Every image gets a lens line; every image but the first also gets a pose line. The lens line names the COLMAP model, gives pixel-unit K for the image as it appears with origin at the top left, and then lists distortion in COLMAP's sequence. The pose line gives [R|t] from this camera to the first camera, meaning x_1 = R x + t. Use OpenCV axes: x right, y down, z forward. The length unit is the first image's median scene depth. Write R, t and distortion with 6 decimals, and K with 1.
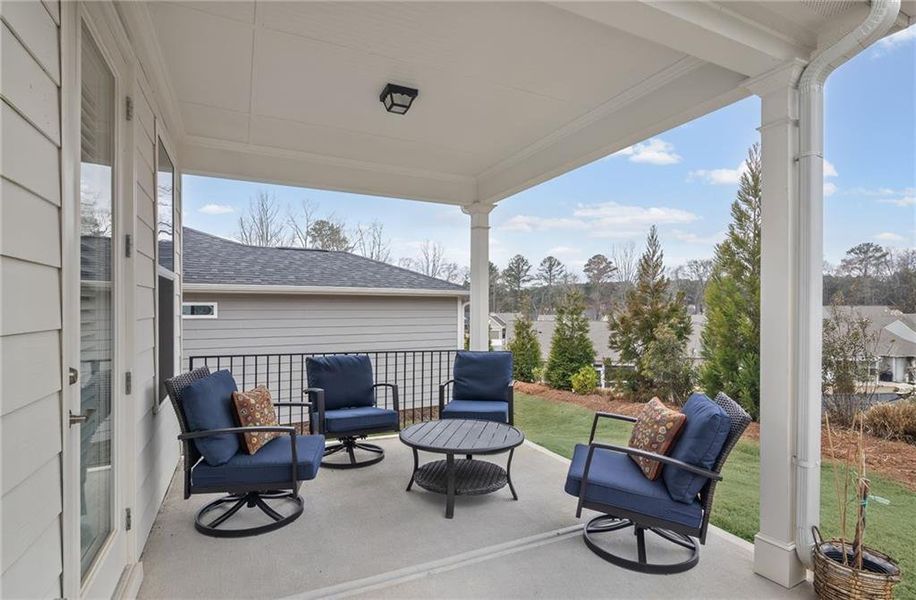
lens RADIAL K [[452.0, 0, 457.9], [0, 452.0, 303.9], [0, 0, 1]] dist [0.000716, 0.000093]
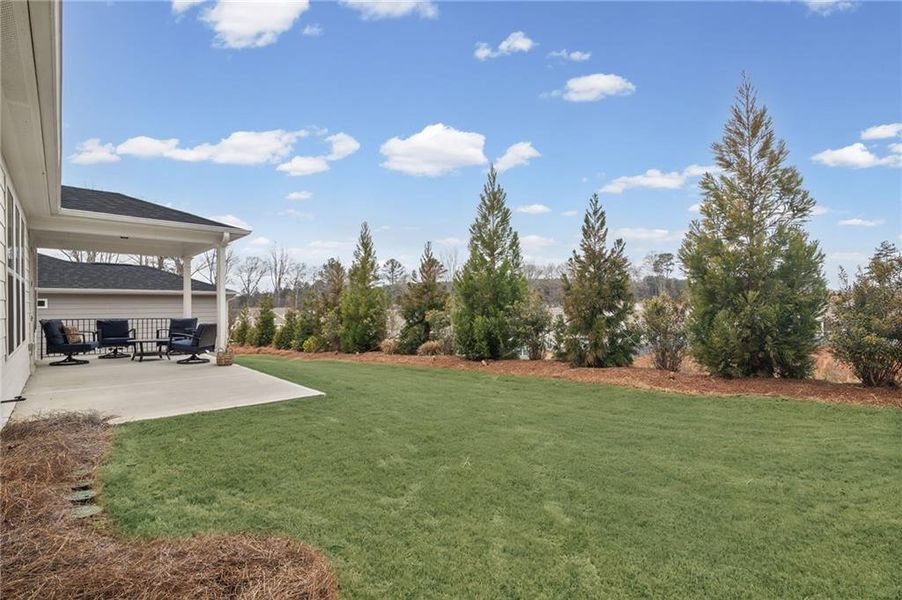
lens RADIAL K [[416.4, 0, 451.0], [0, 416.4, 303.6], [0, 0, 1]] dist [-0.011908, -0.000547]
pose [[0.952758, -0.005176, 0.303685, 0.352630], [0.002931, 0.999965, 0.007849, 0.004621], [-0.303715, -0.006588, 0.952740, -0.743548]]
